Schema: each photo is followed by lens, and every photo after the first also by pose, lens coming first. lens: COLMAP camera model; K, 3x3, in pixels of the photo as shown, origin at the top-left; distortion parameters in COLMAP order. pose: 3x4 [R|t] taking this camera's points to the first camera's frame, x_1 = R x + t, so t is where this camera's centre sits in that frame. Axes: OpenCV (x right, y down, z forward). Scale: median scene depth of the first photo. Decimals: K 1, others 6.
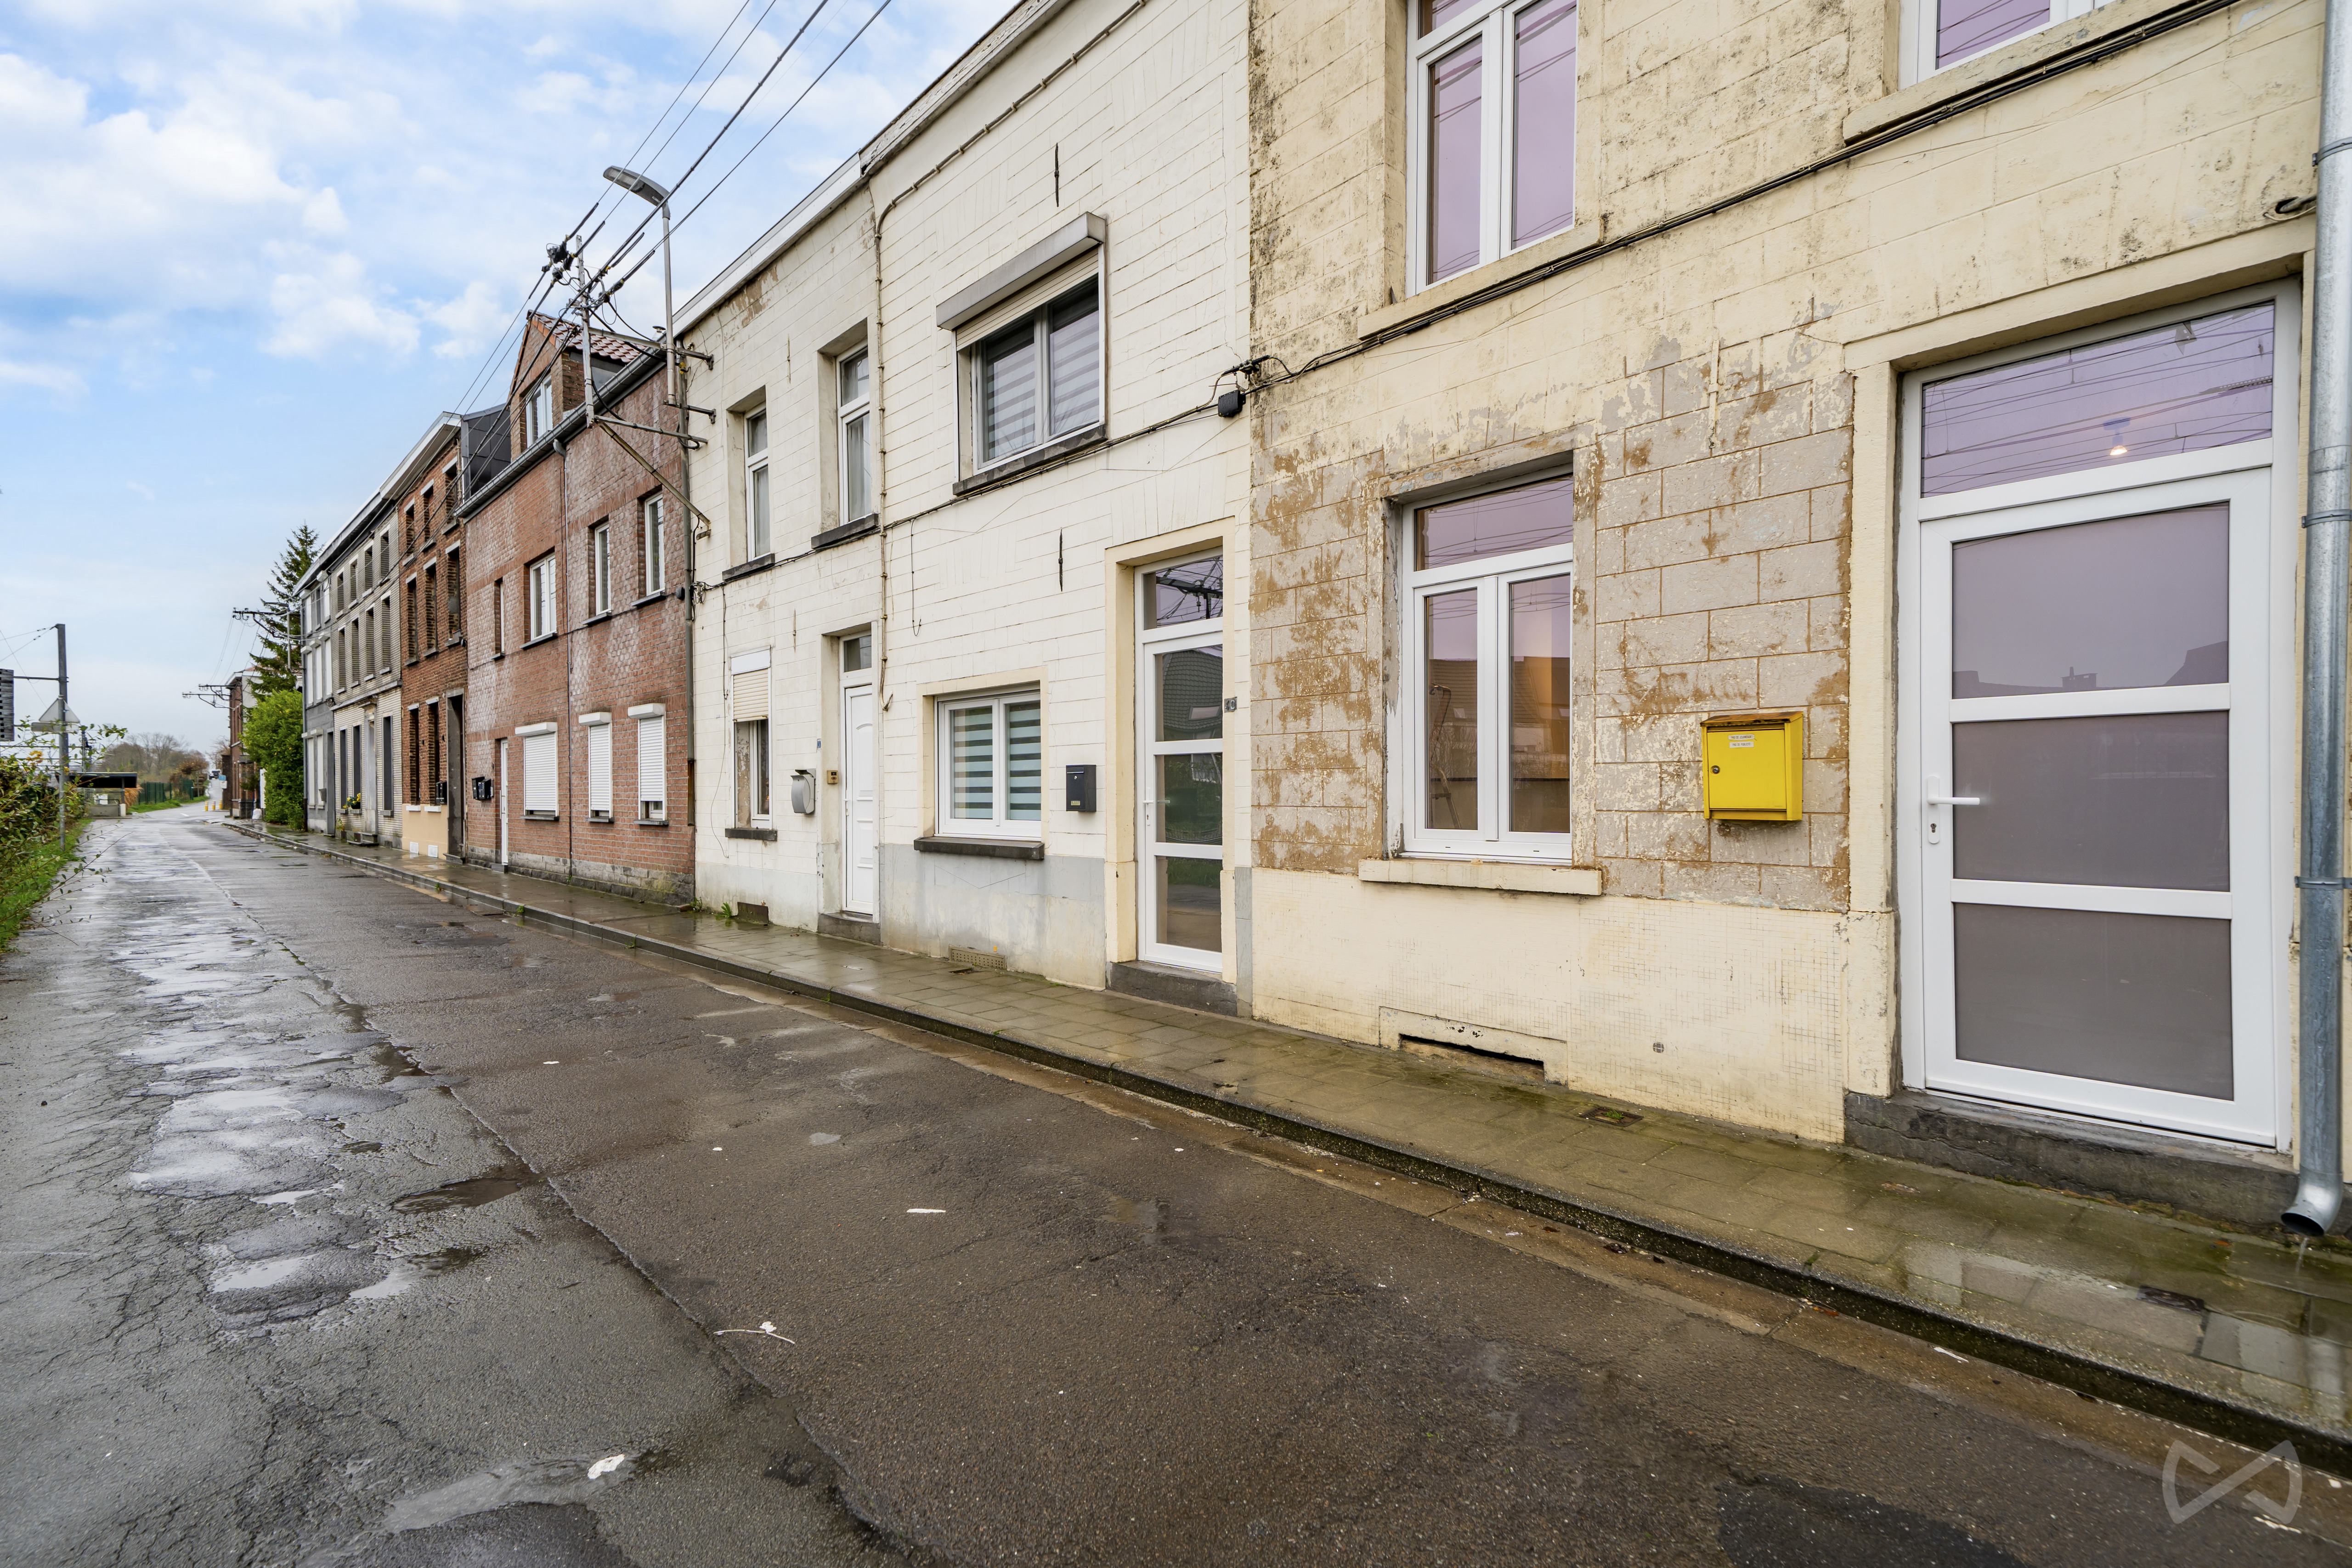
lens RADIAL K [[1076.8, 0, 1171.4], [0, 1076.8, 791.5], [0, 0, 1]] dist [0.077675, -0.024405]
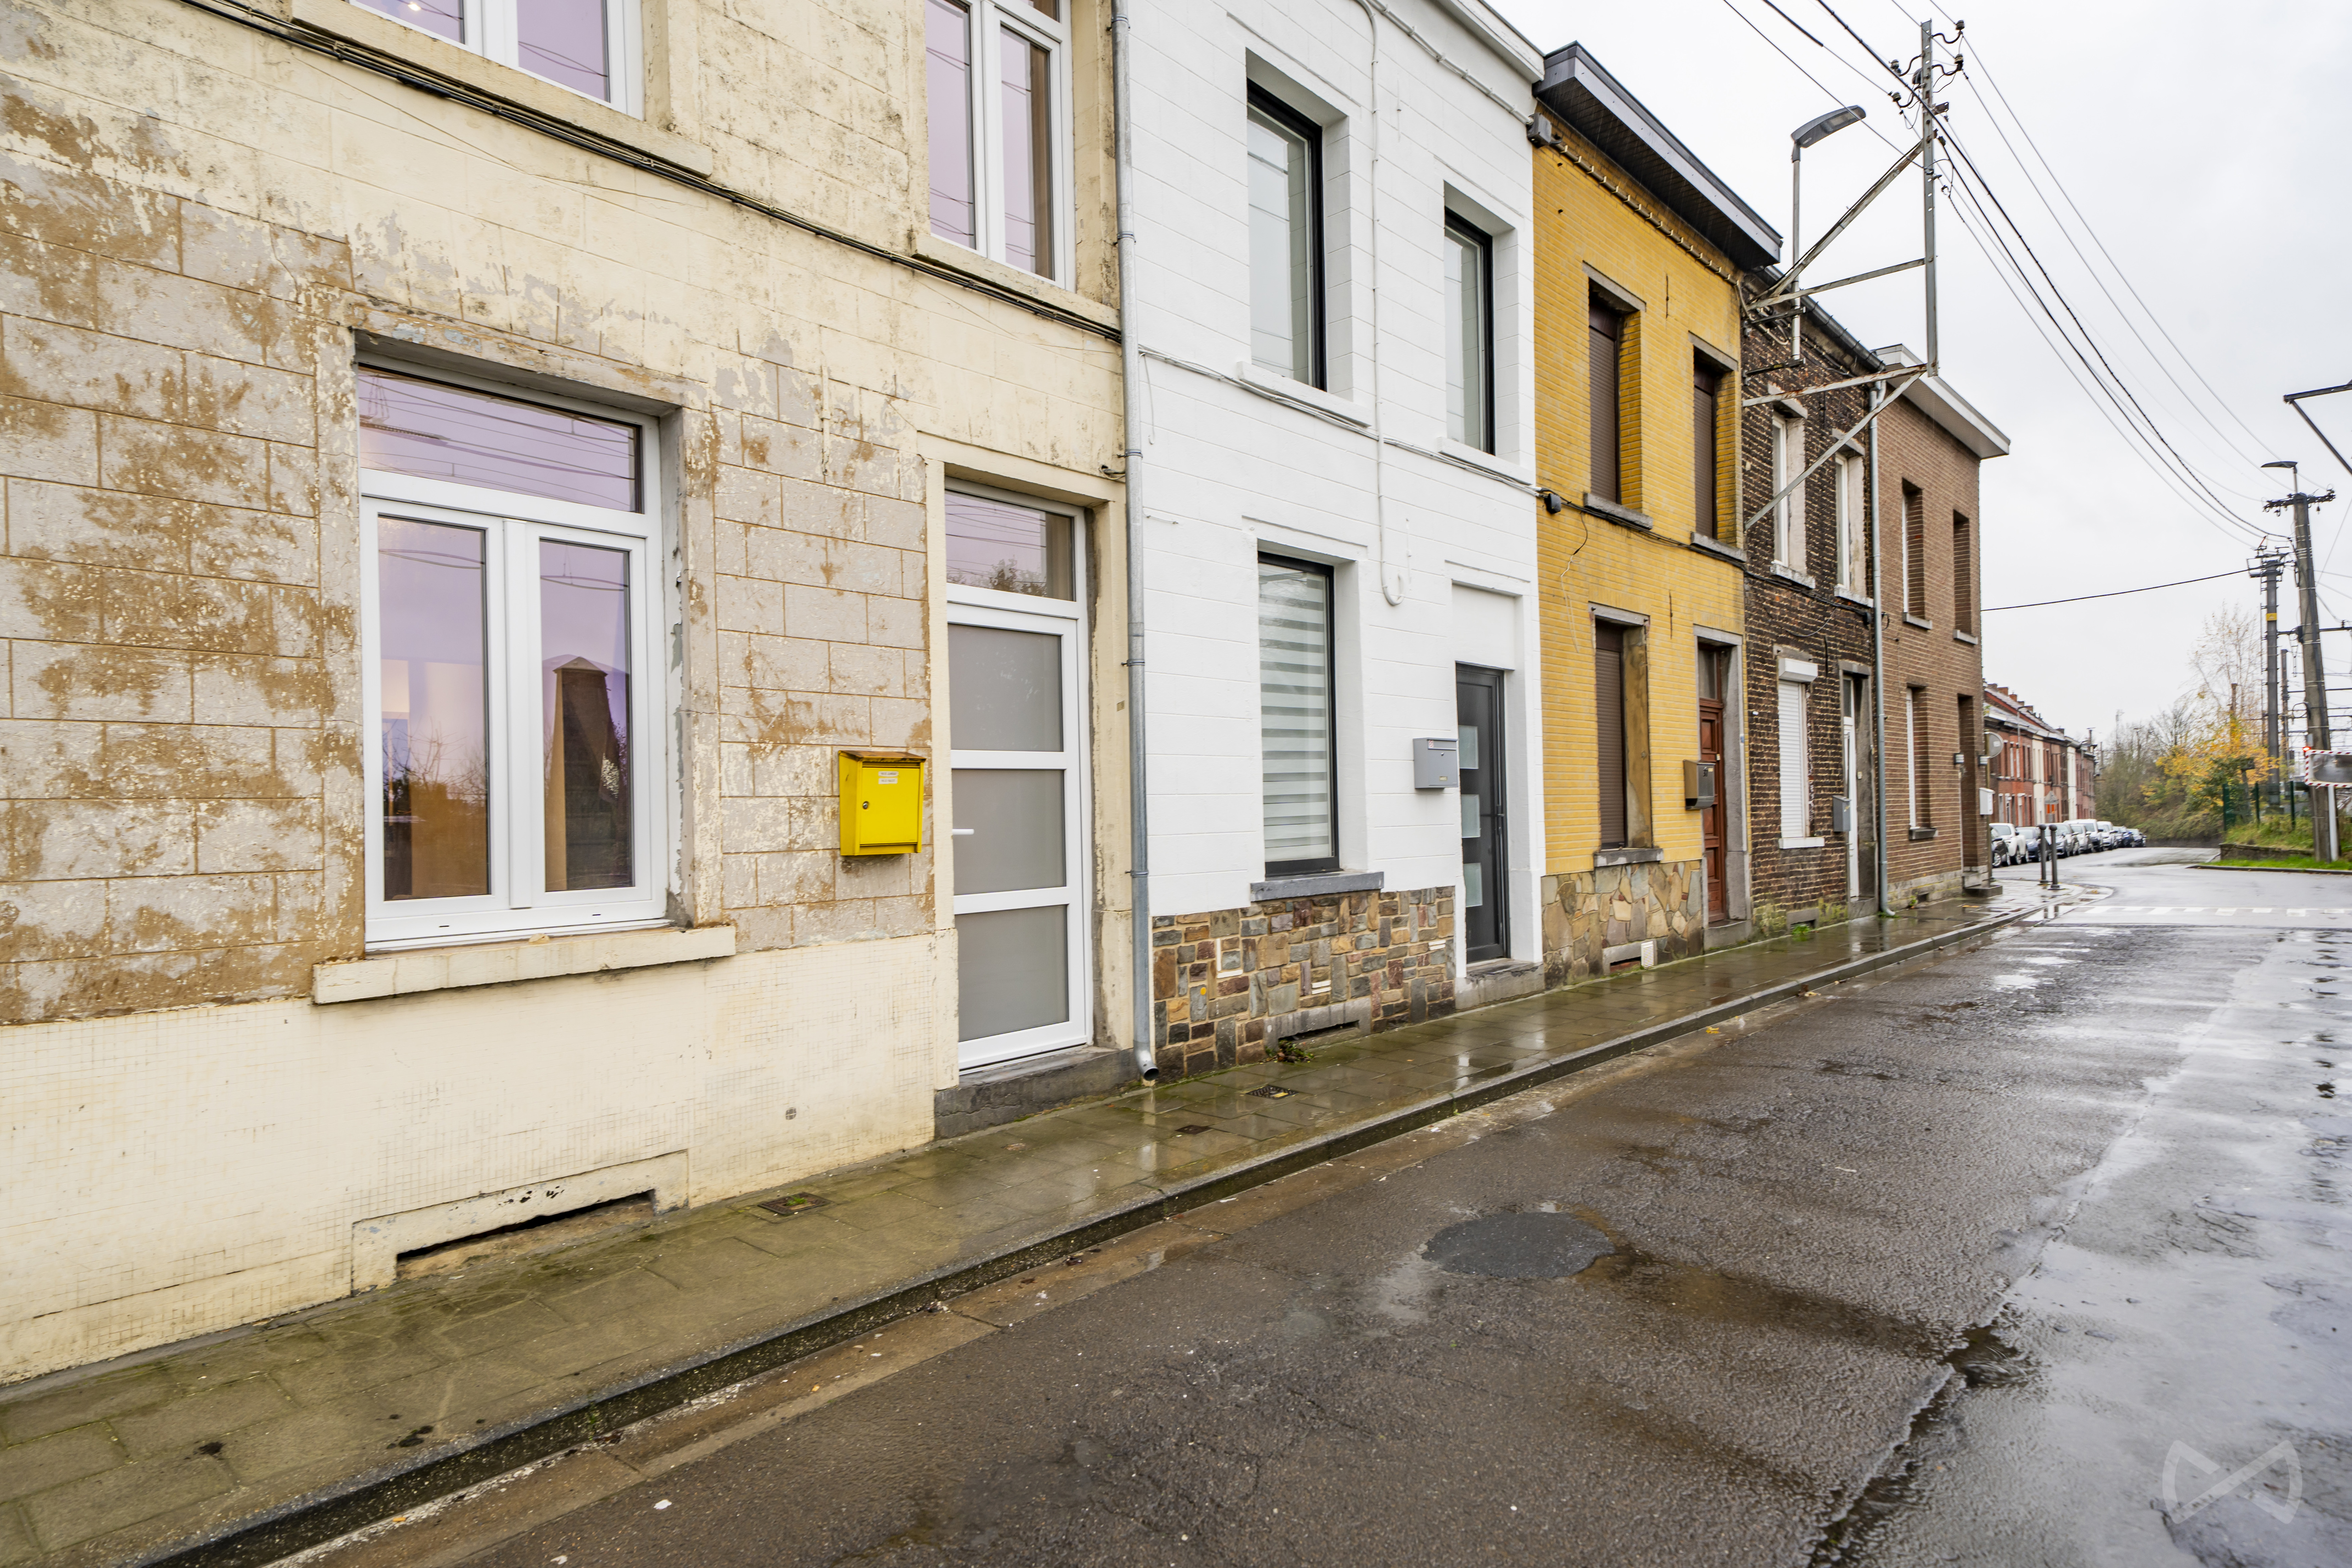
lens RADIAL K [[1290.4, 0, 1176.0], [0, 1290.4, 784.0], [0, 0, 1]] dist [0.075617, -0.031663]
pose [[-0.082926, 0.023426, 0.996280, -0.644981], [0.018271, 0.999591, -0.021983, -0.007626], [-0.996388, 0.016380, -0.083320, 0.757645]]
